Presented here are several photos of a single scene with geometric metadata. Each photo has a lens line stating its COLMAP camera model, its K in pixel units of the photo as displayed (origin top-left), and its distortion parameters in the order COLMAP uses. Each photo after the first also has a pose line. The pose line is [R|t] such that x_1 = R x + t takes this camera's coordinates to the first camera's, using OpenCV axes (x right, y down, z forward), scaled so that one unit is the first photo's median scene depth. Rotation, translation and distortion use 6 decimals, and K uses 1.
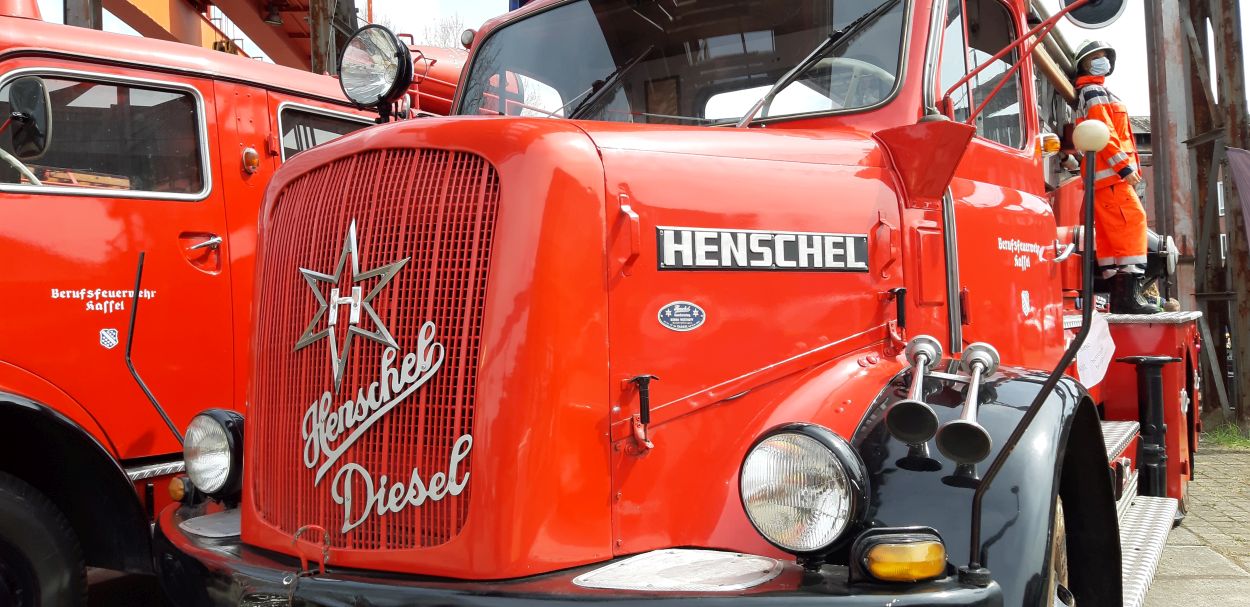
lens RADIAL K [[974.5, 0, 634.1], [0, 974.5, 306.1], [0, 0, 1]] dist [0.115931, -0.240257]
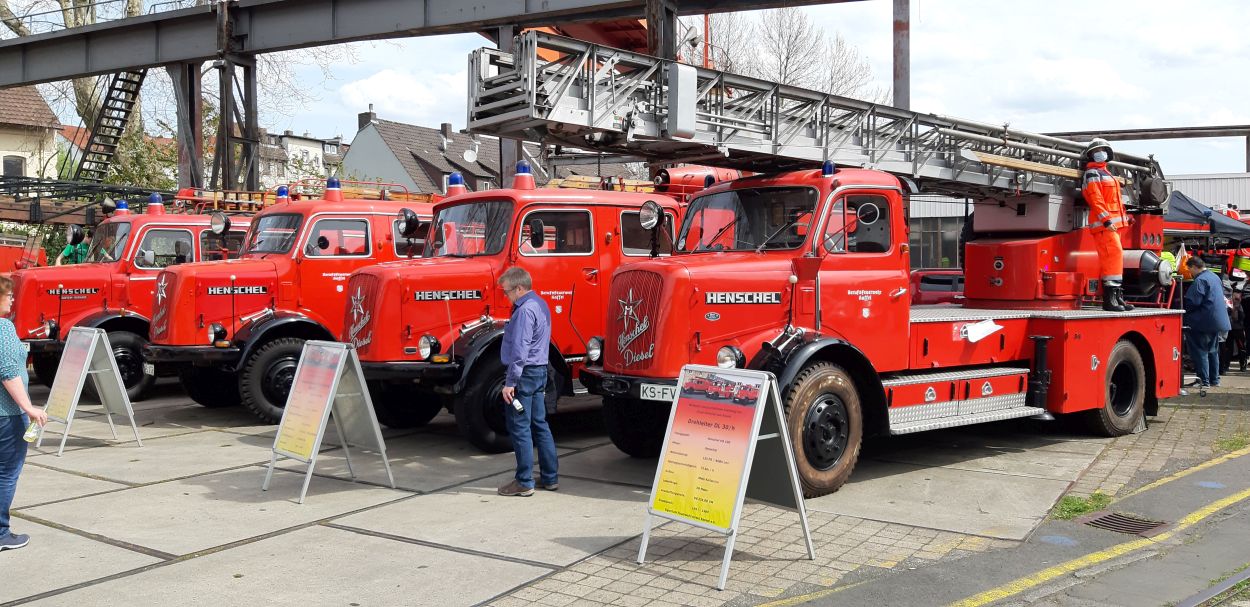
lens RADIAL K [[974.5, 0, 634.1], [0, 974.5, 306.1], [0, 0, 1]] dist [0.115931, -0.240257]
pose [[0.939735, 0.038940, -0.339678, 0.952999], [-0.022564, 0.998391, 0.052029, -0.199469], [0.341158, -0.041229, 0.939102, -2.405327]]
